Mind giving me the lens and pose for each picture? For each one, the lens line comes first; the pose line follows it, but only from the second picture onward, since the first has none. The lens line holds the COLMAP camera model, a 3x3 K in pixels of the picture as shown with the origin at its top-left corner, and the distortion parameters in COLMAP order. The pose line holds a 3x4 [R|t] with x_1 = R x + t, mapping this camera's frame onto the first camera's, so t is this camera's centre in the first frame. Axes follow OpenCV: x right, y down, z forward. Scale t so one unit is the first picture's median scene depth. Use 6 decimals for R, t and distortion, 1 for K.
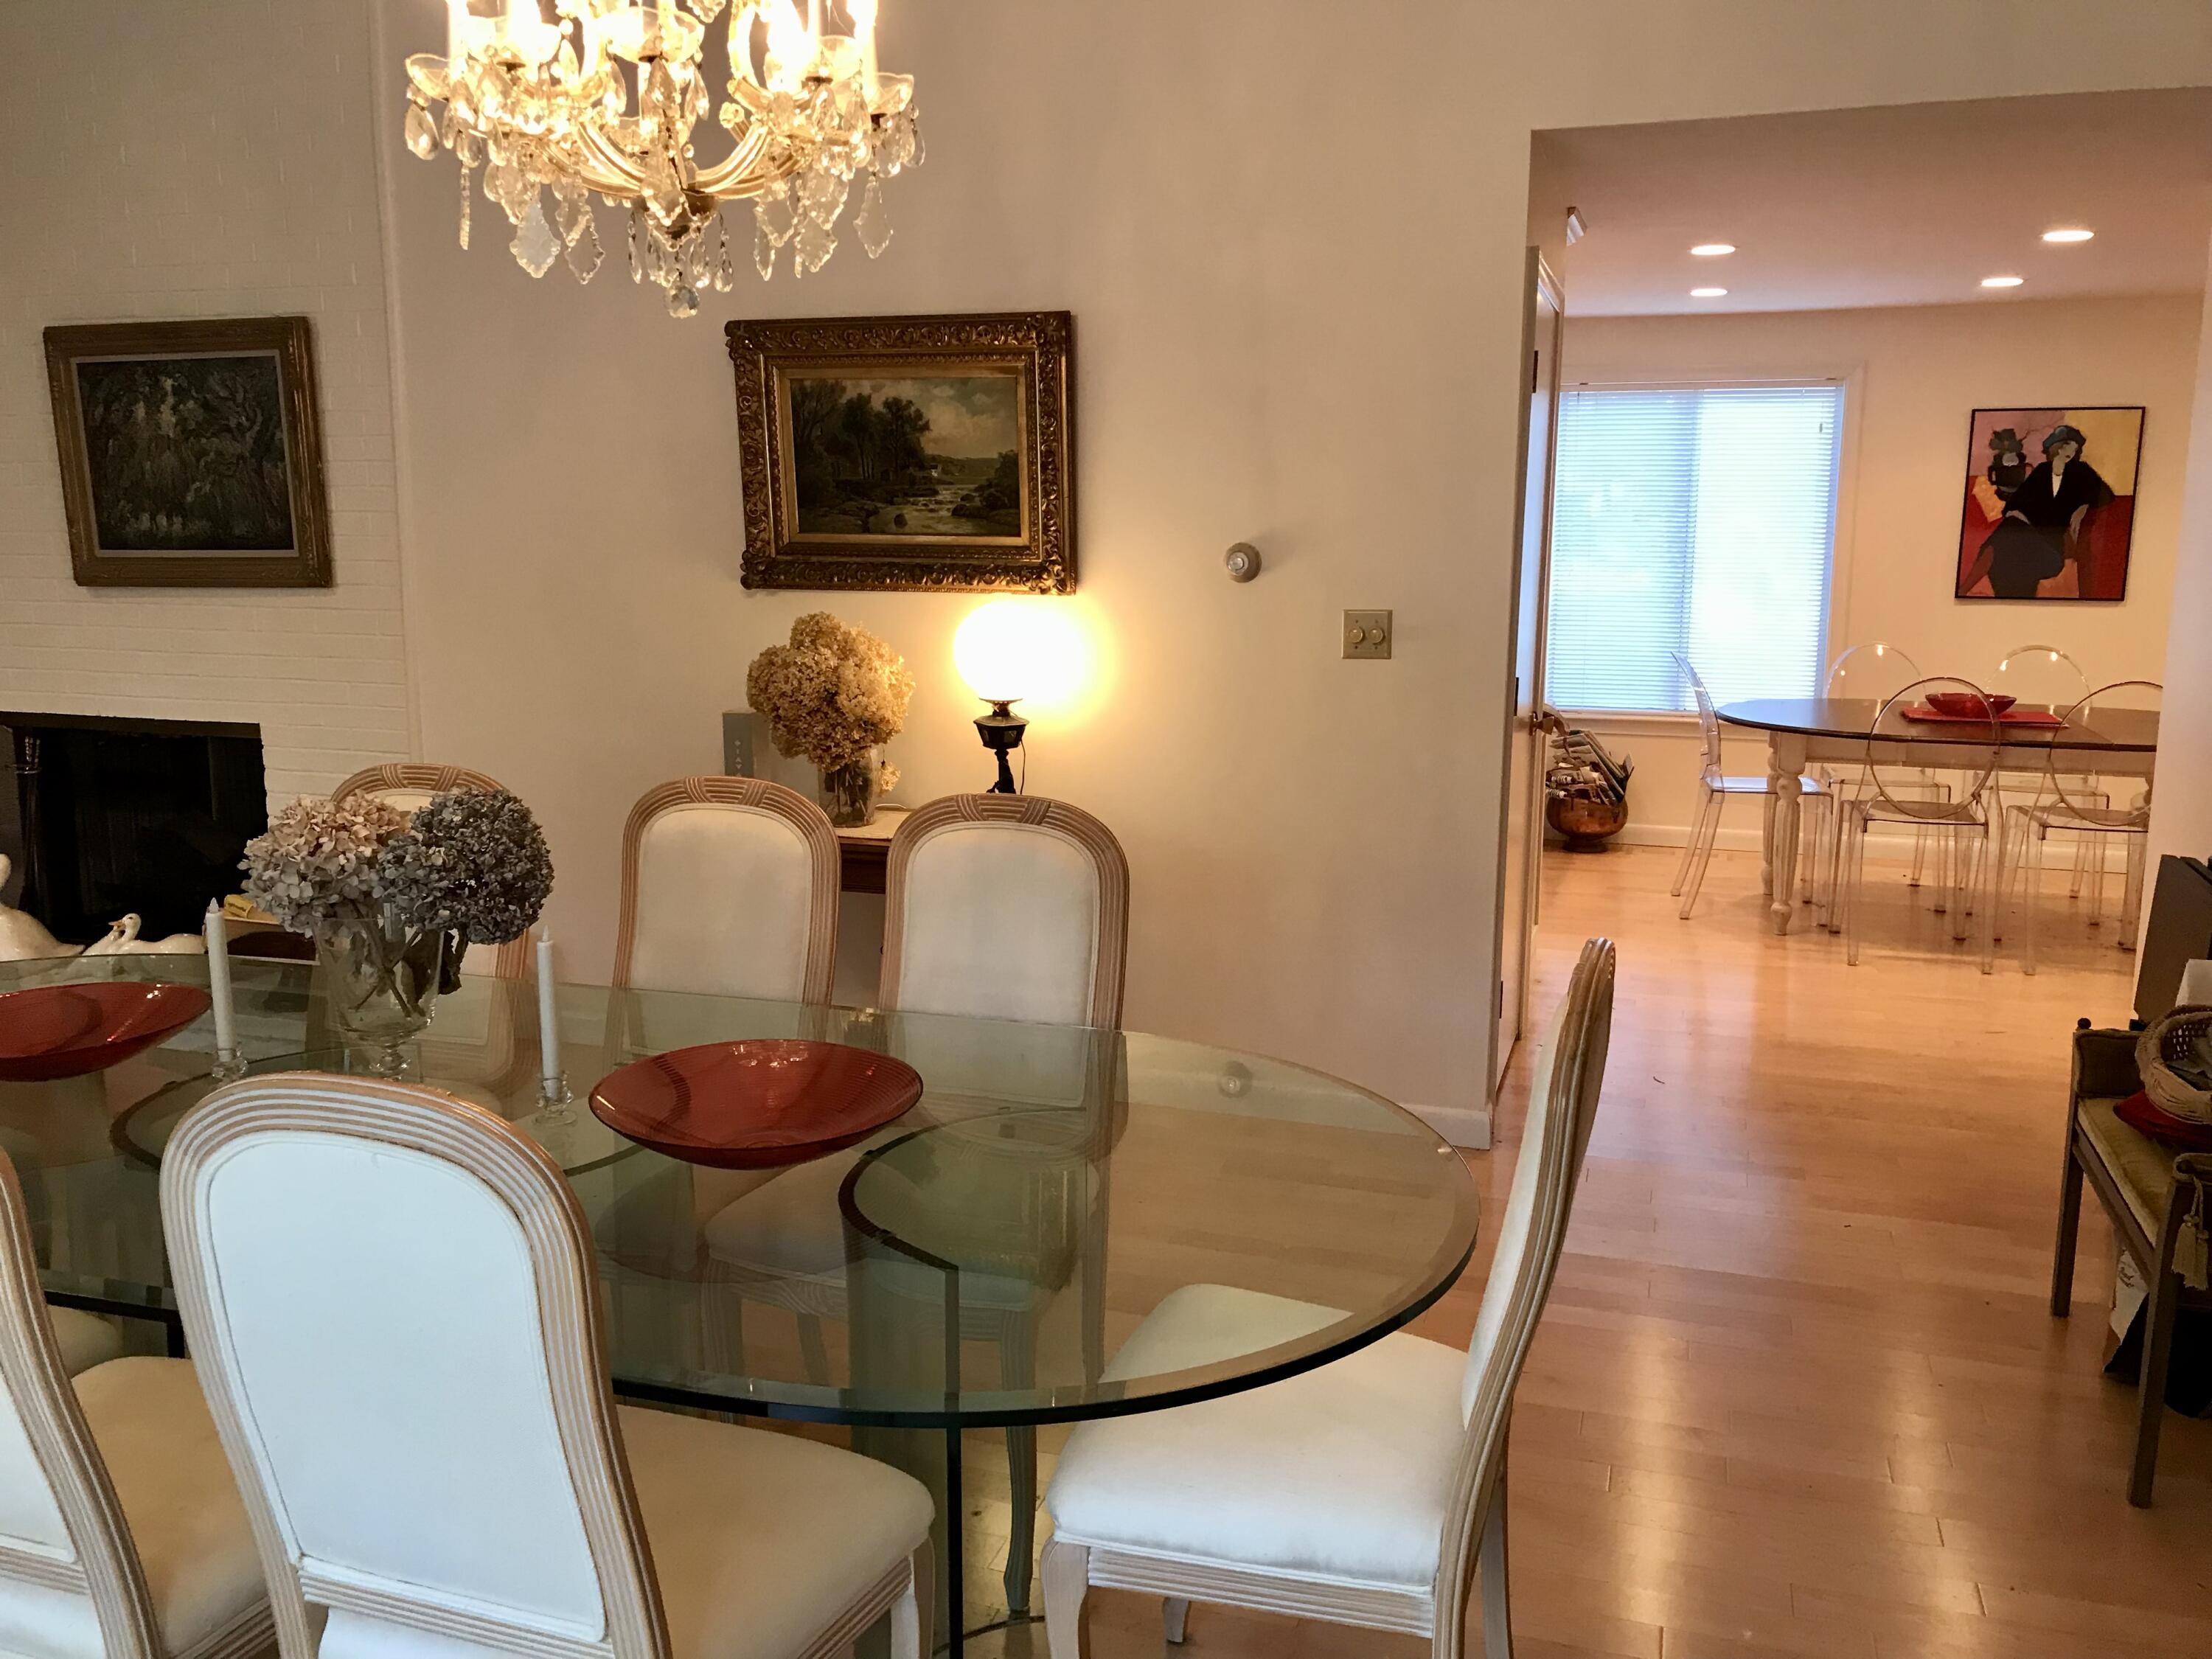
lens RADIAL K [[1814.2, 0, 1097.4], [0, 1814.2, 818.9], [0, 0, 1]] dist [0.026559, -0.018451]
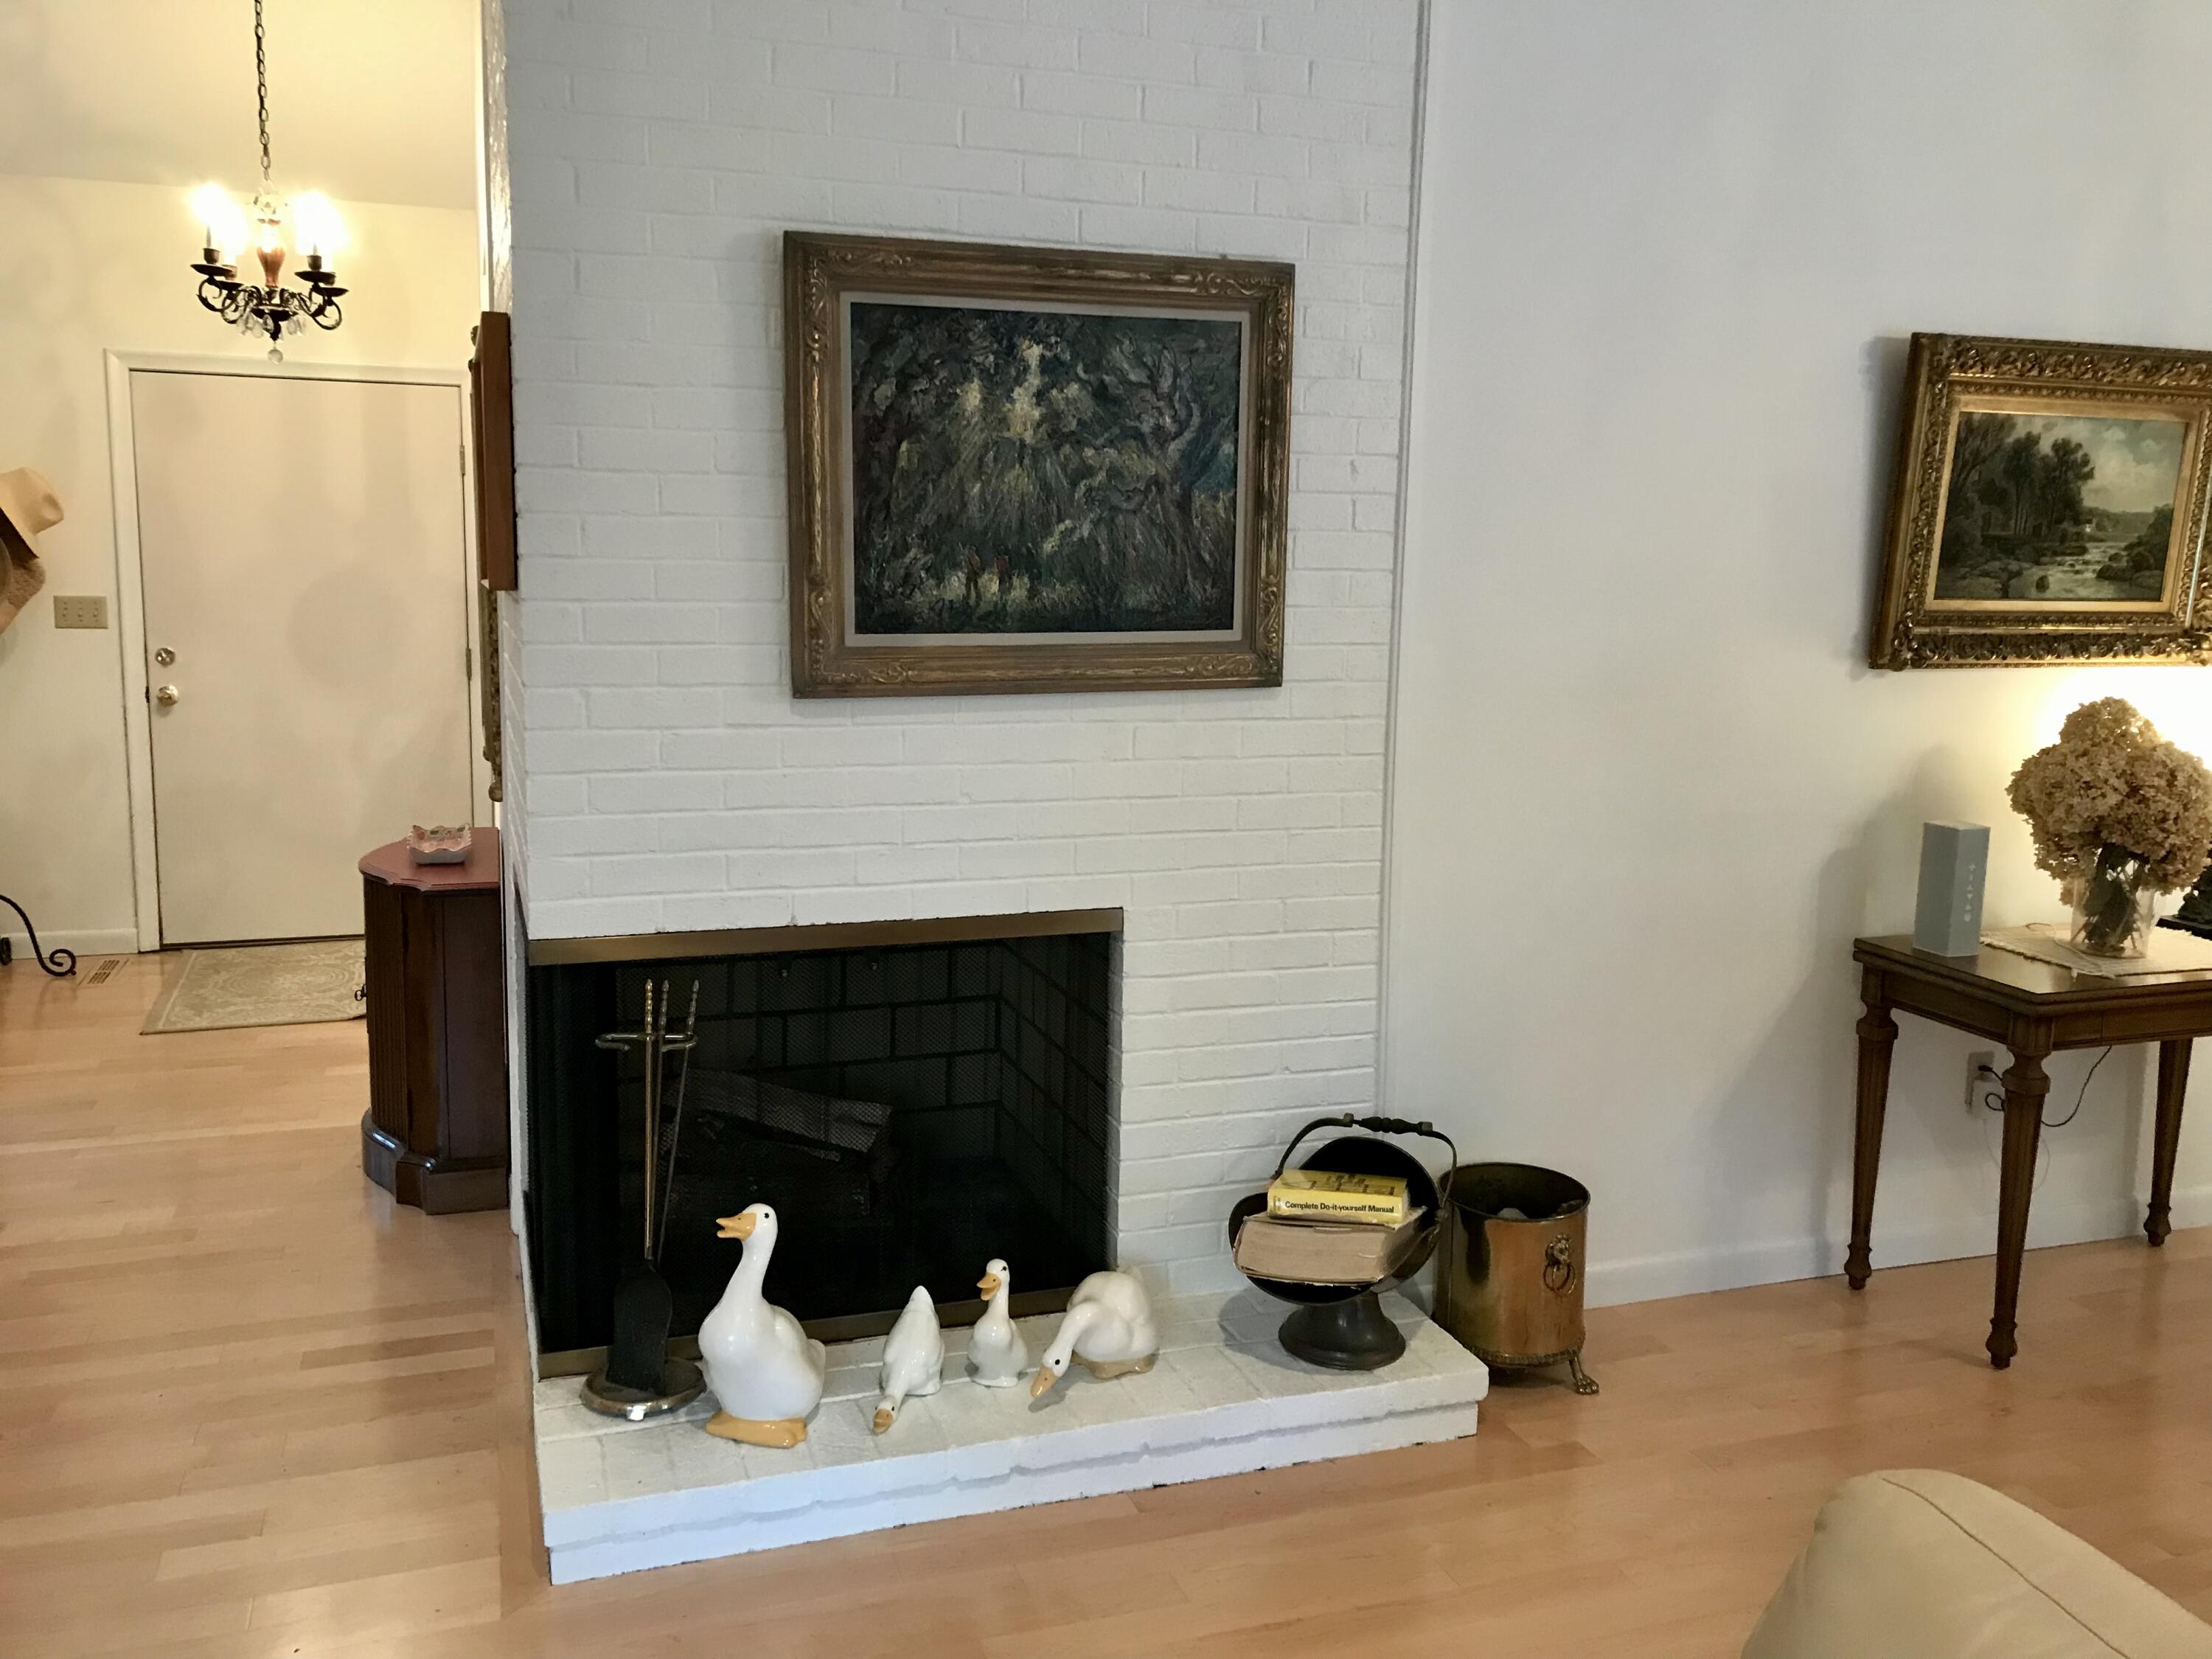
lens RADIAL K [[1814.2, 0, 1097.4], [0, 1814.2, 818.9], [0, 0, 1]] dist [0.026559, -0.018451]
pose [[0.783146, -0.075757, 0.617207, -0.880271], [0.099668, 0.995011, -0.004335, -0.085253], [-0.613799, 0.064911, 0.786789, 0.543765]]
